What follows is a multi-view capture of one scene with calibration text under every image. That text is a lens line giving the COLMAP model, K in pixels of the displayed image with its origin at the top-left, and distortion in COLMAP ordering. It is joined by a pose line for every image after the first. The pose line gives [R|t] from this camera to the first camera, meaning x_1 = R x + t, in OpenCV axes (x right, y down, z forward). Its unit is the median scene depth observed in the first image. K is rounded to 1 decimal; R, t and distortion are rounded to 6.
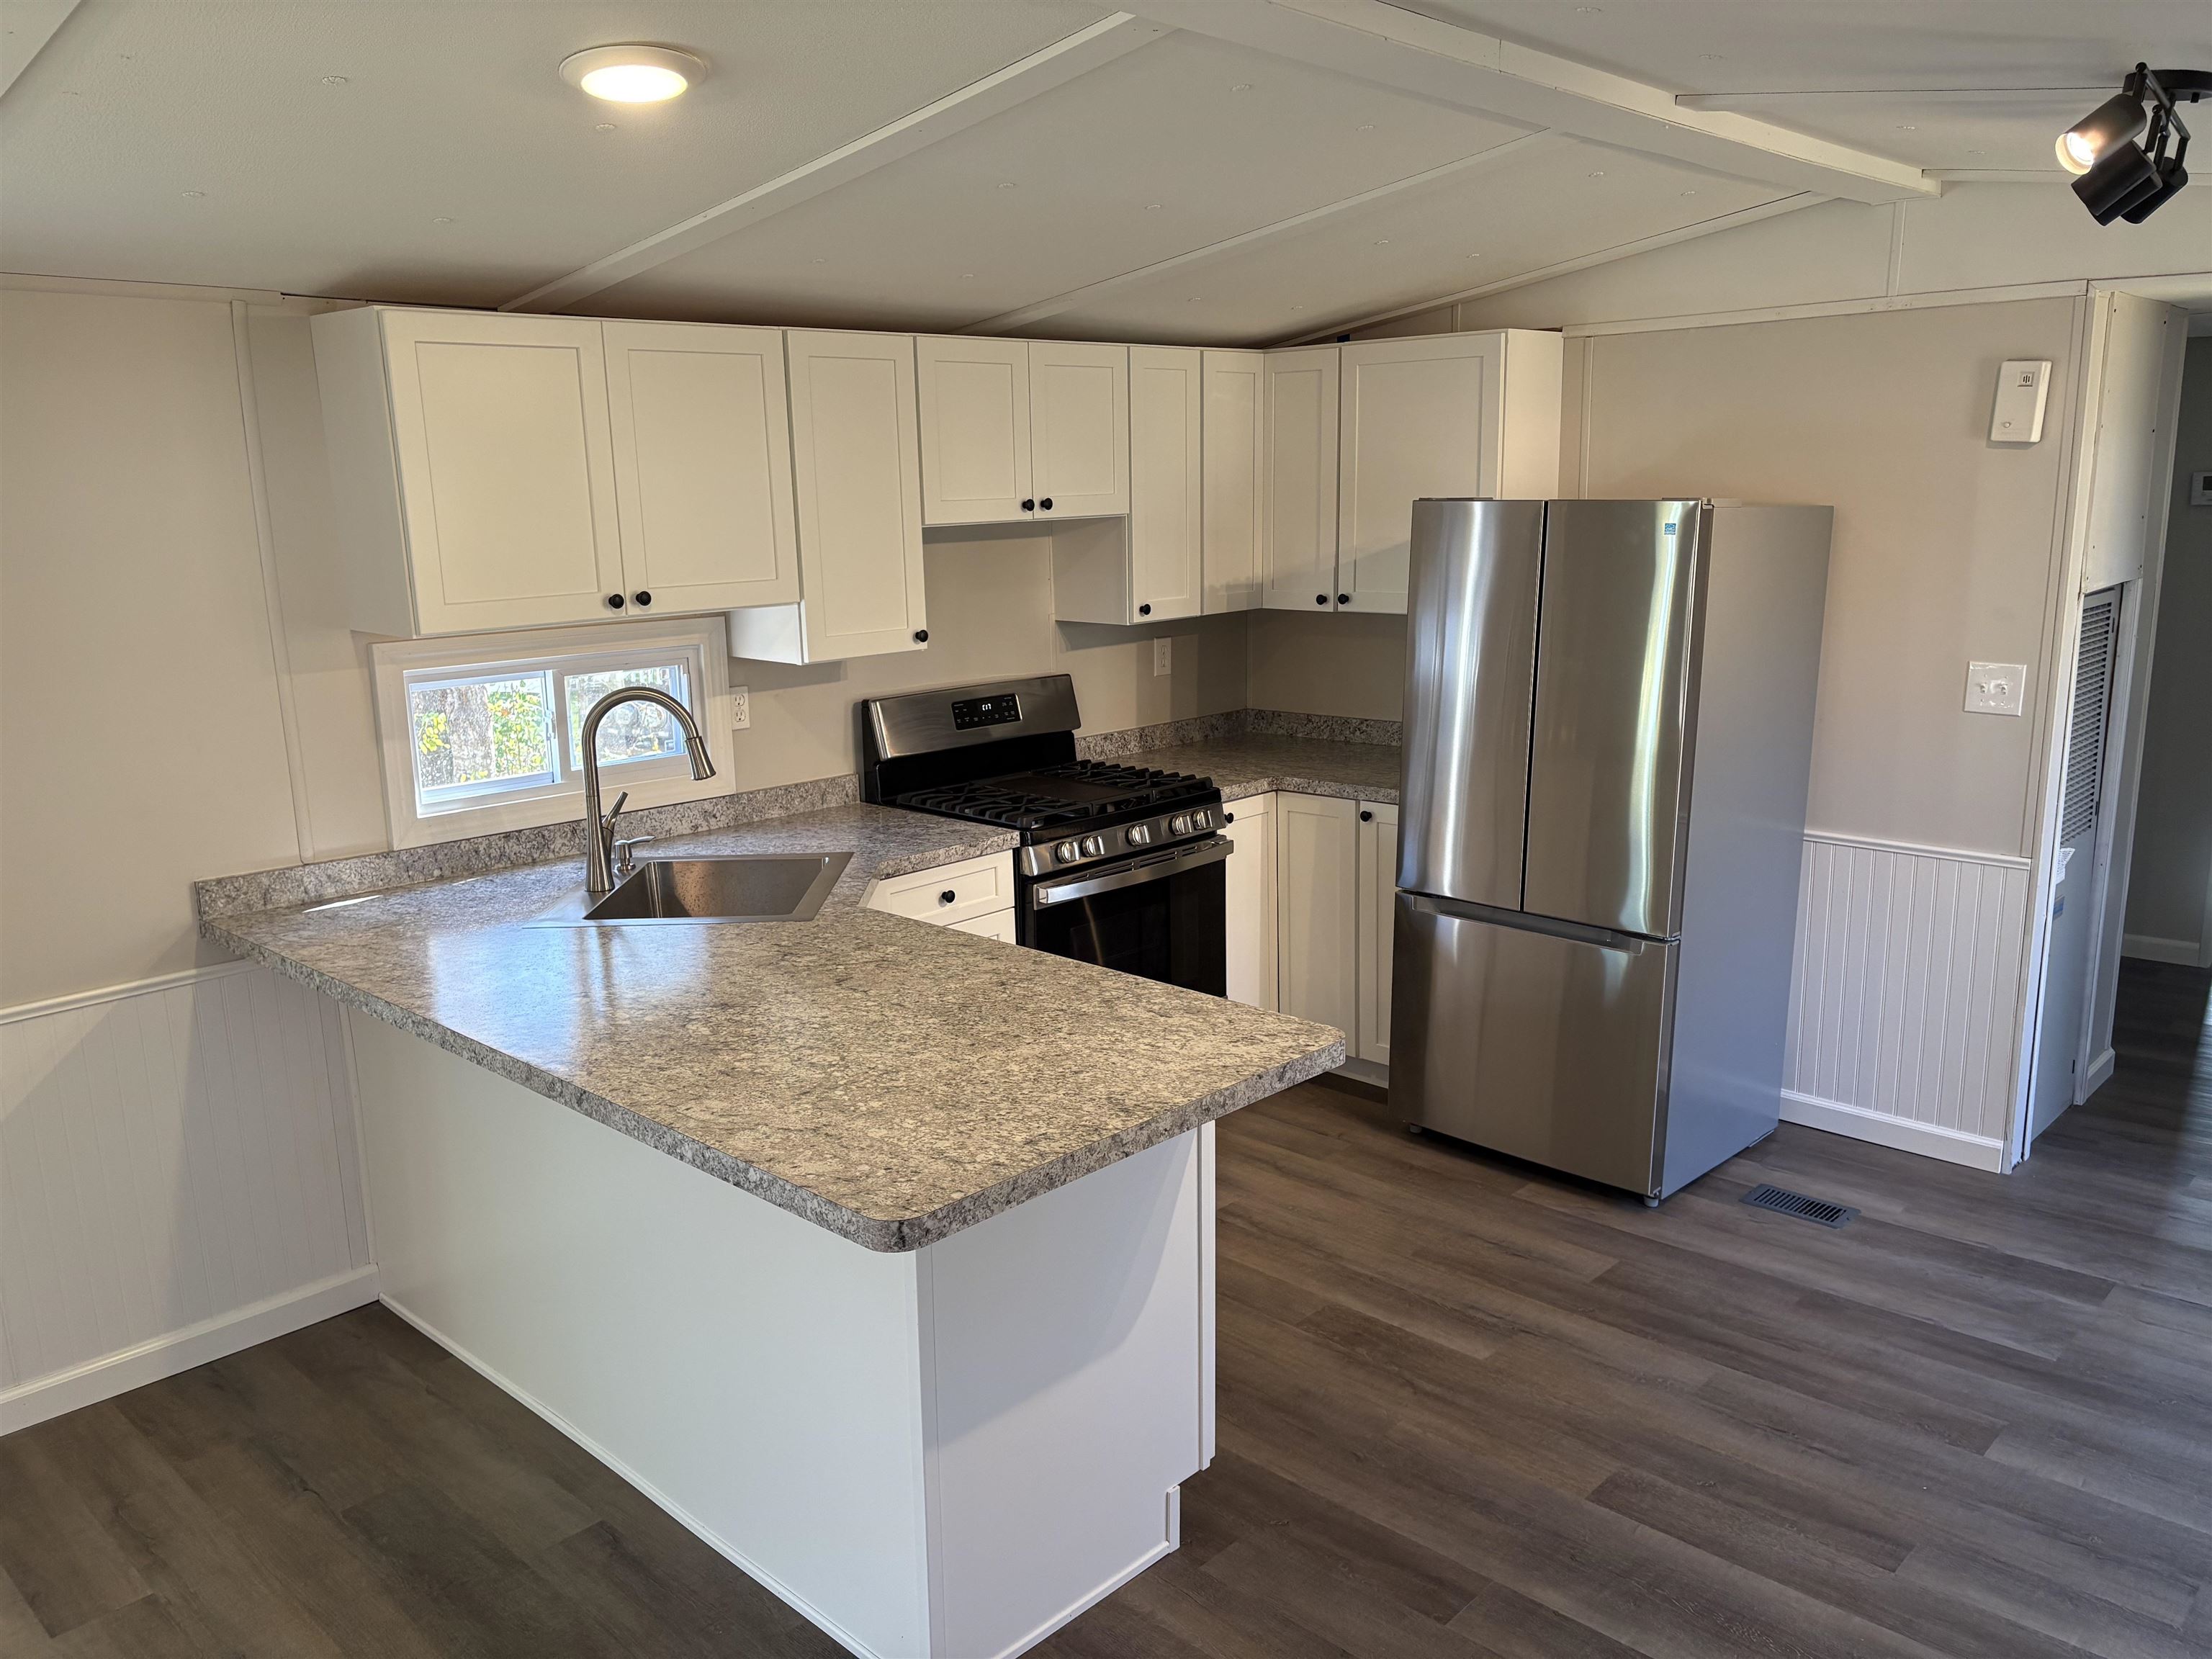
lens RADIAL K [[1675.4, 0, 1123.6], [0, 1675.4, 853.8], [0, 0, 1]] dist [0.065381, -0.052636]
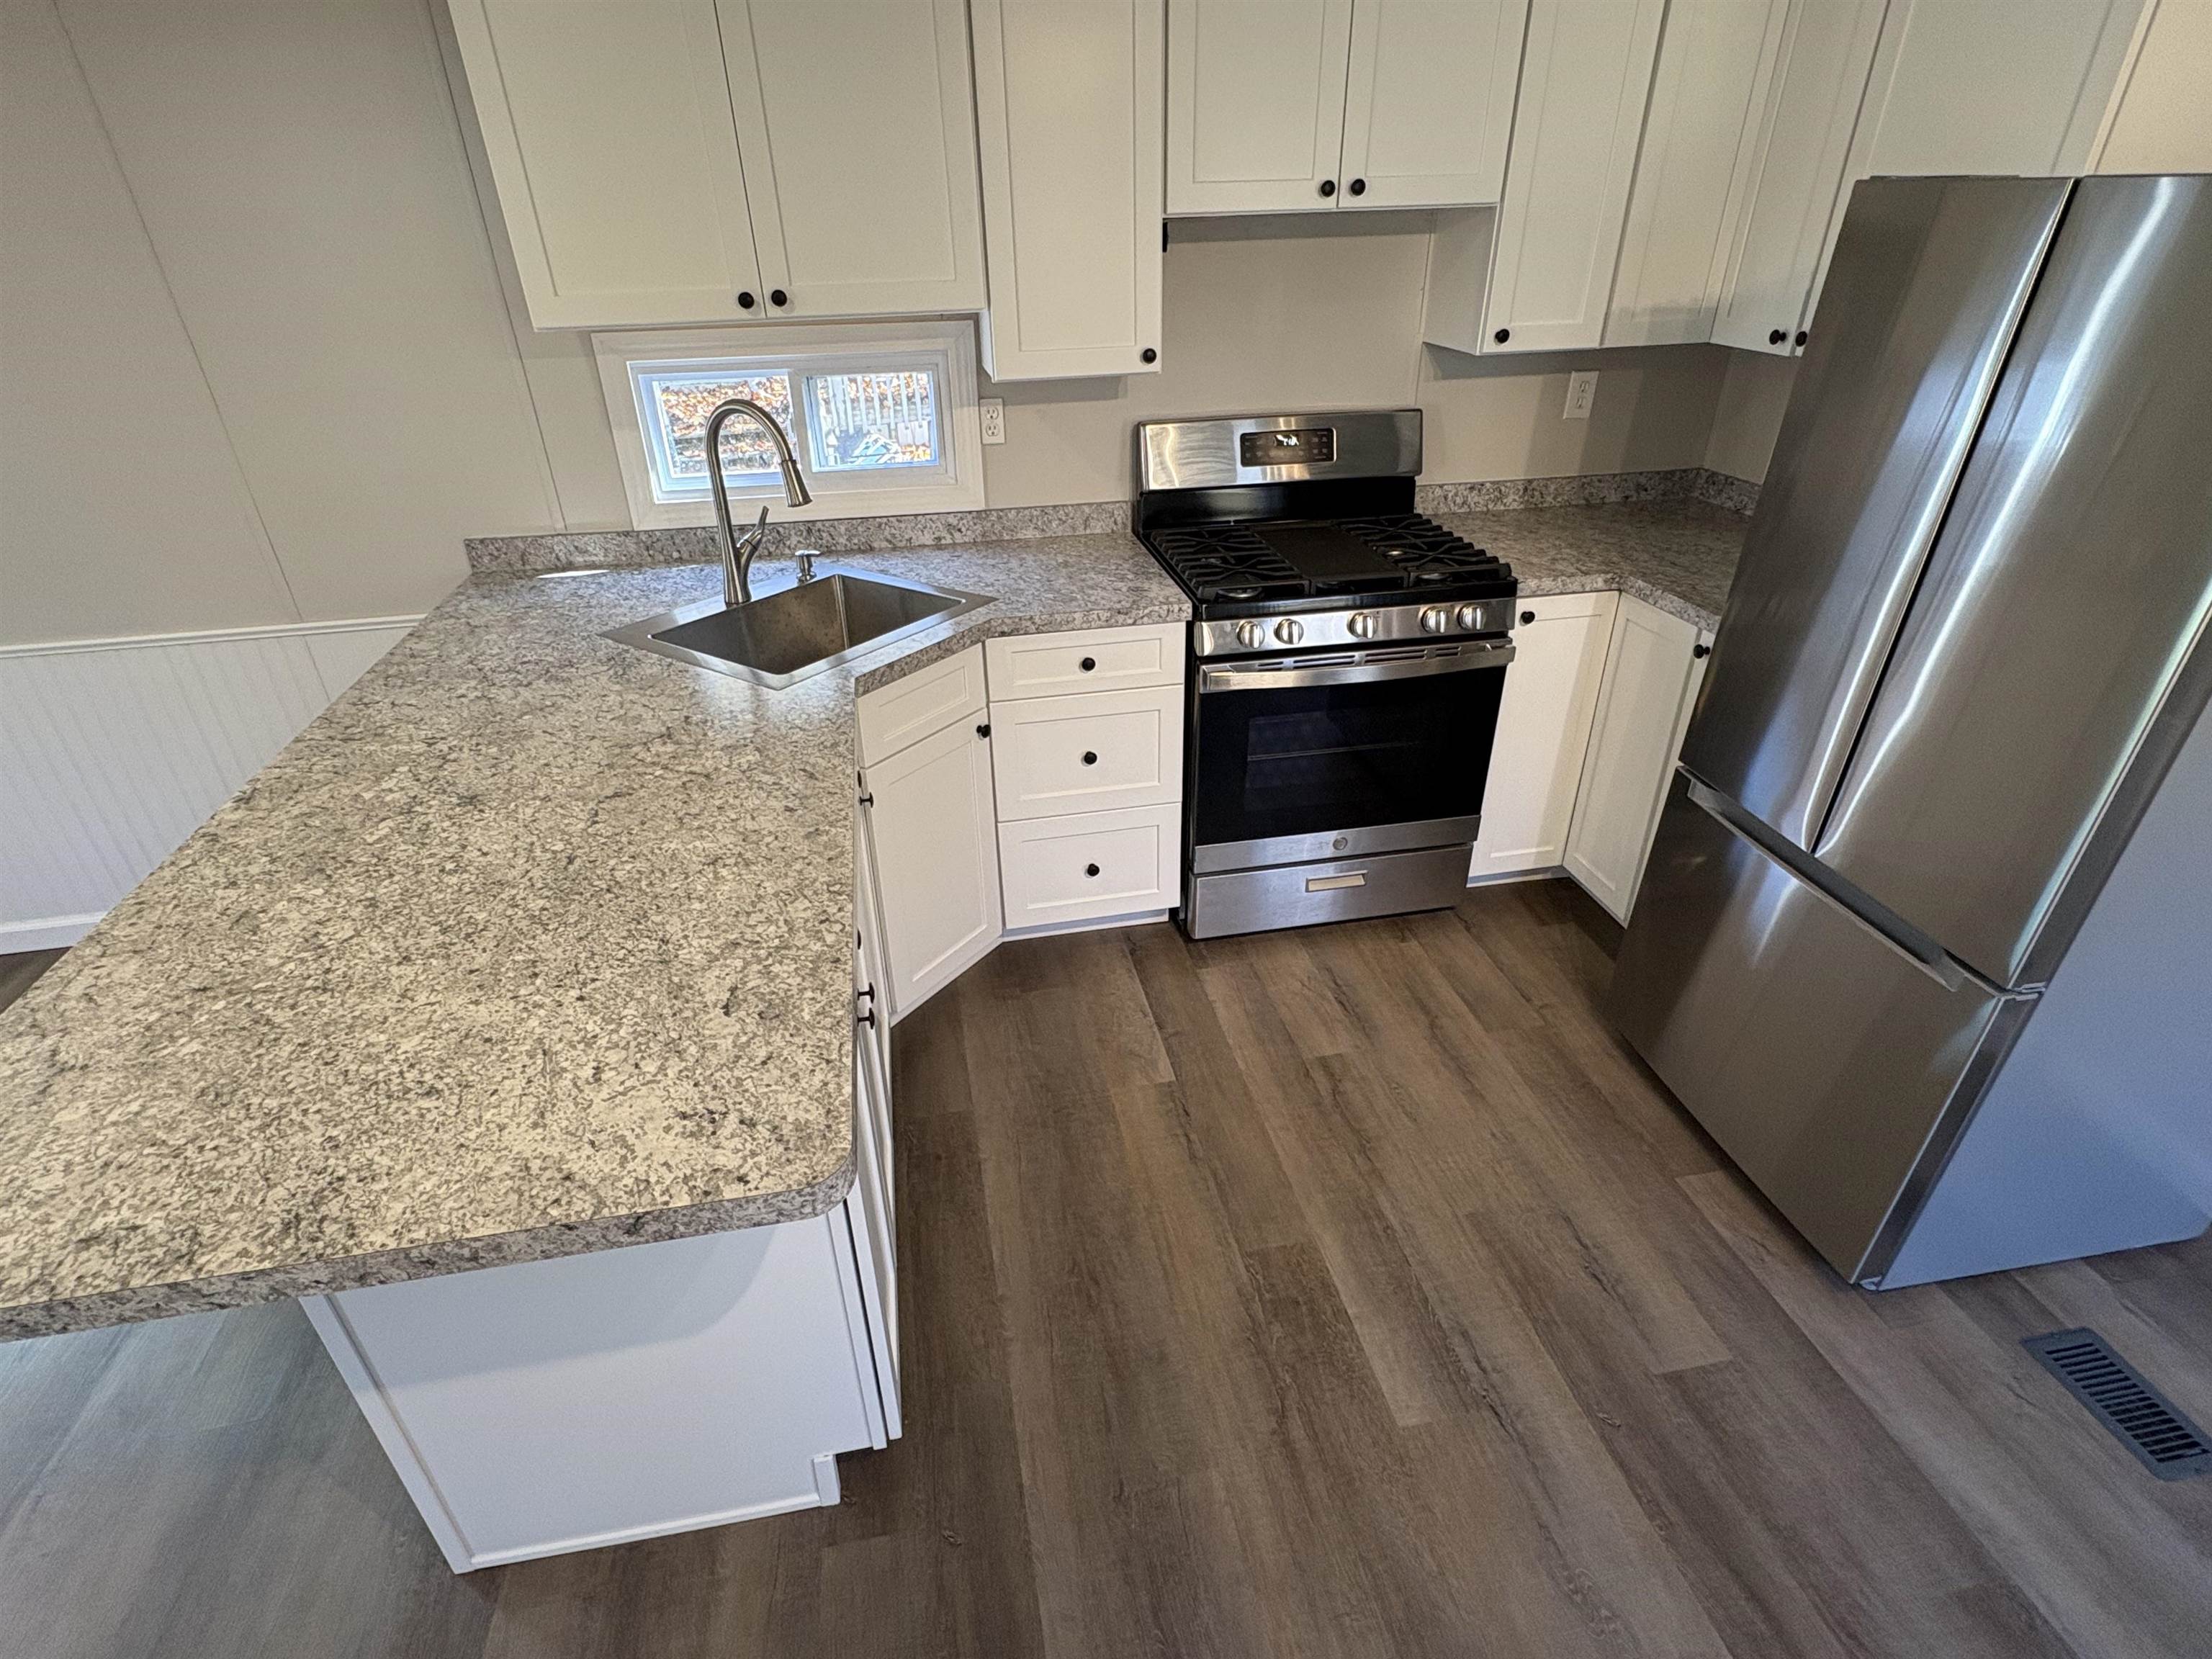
lens RADIAL K [[1100.4, 0, 1091.9], [0, 1100.4, 845.4], [0, 0, 1]] dist [-0.000885, -0.001213]
pose [[0.806048, 0.302669, -0.508604, 0.228988], [-0.126462, 0.927577, 0.351579, -0.092276], [0.578182, -0.219070, 0.785948, 0.481502]]
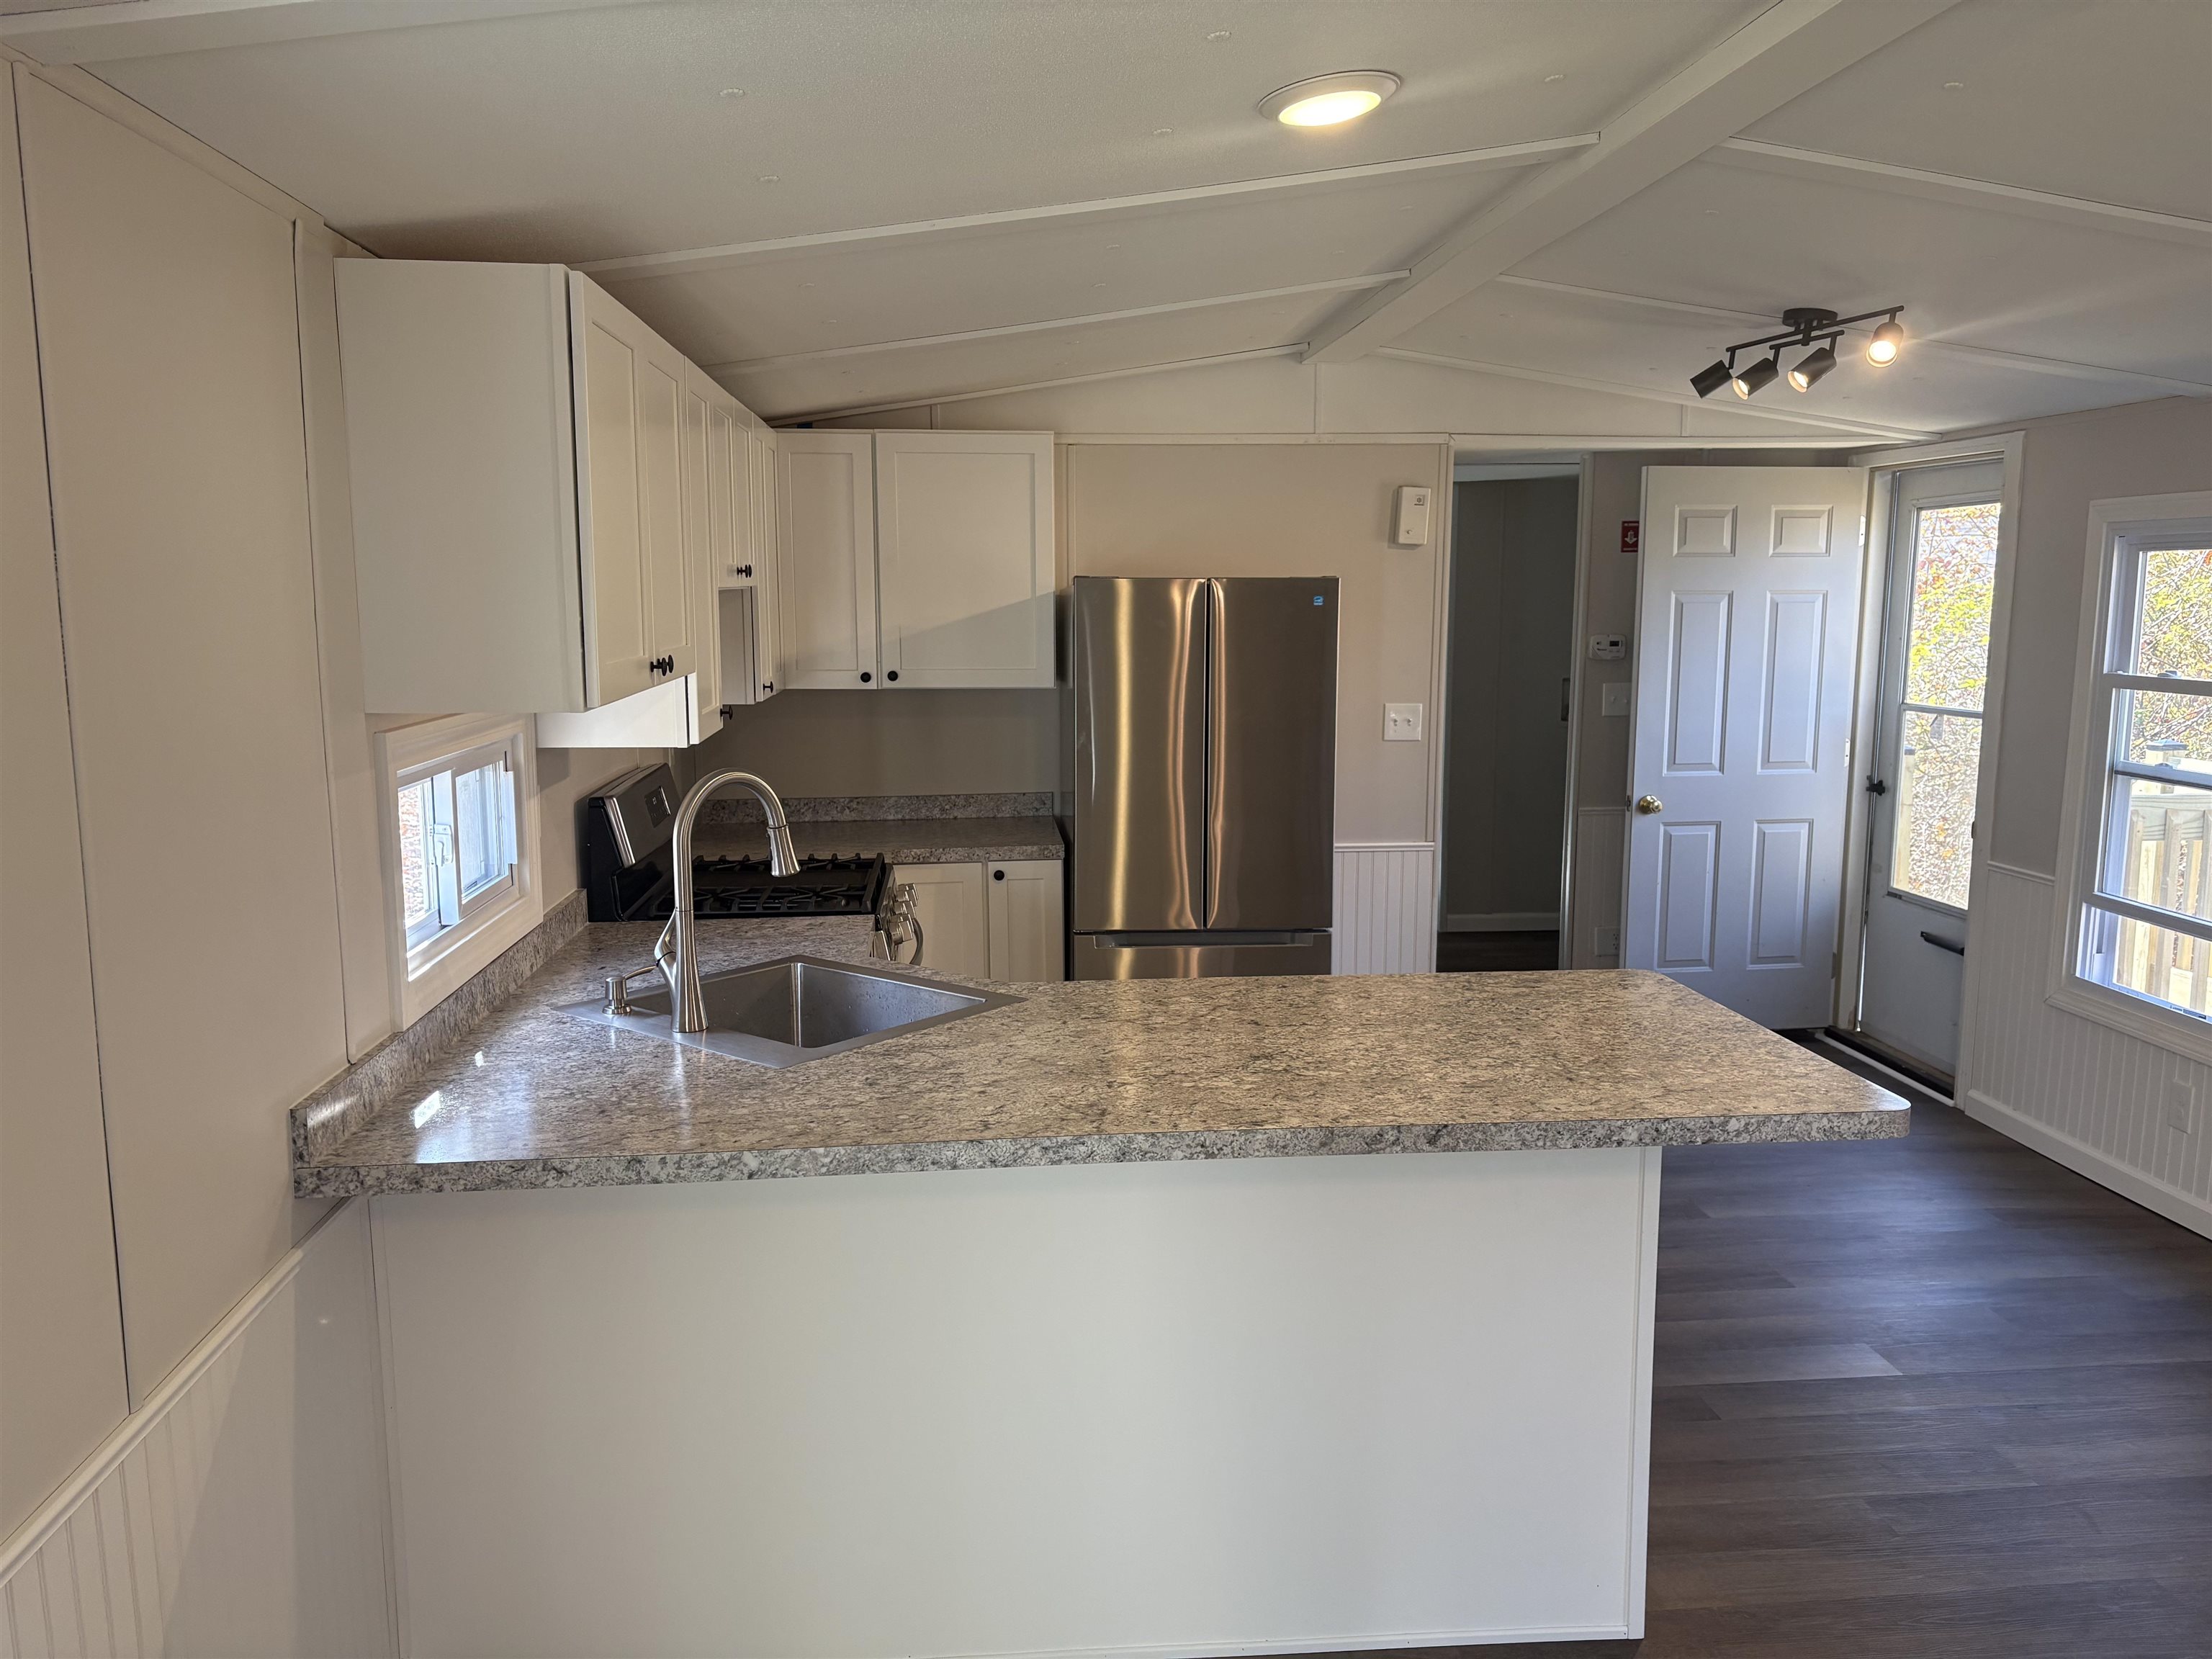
lens RADIAL K [[1675.4, 0, 1138.4], [0, 1675.4, 831.2], [0, 0, 1]] dist [0.065381, -0.052636]
pose [[0.657942, -0.091994, 0.747429, -0.653670], [0.156936, 0.987469, -0.016609, -0.021231], [-0.736535, 0.128226, 0.664134, 0.269383]]
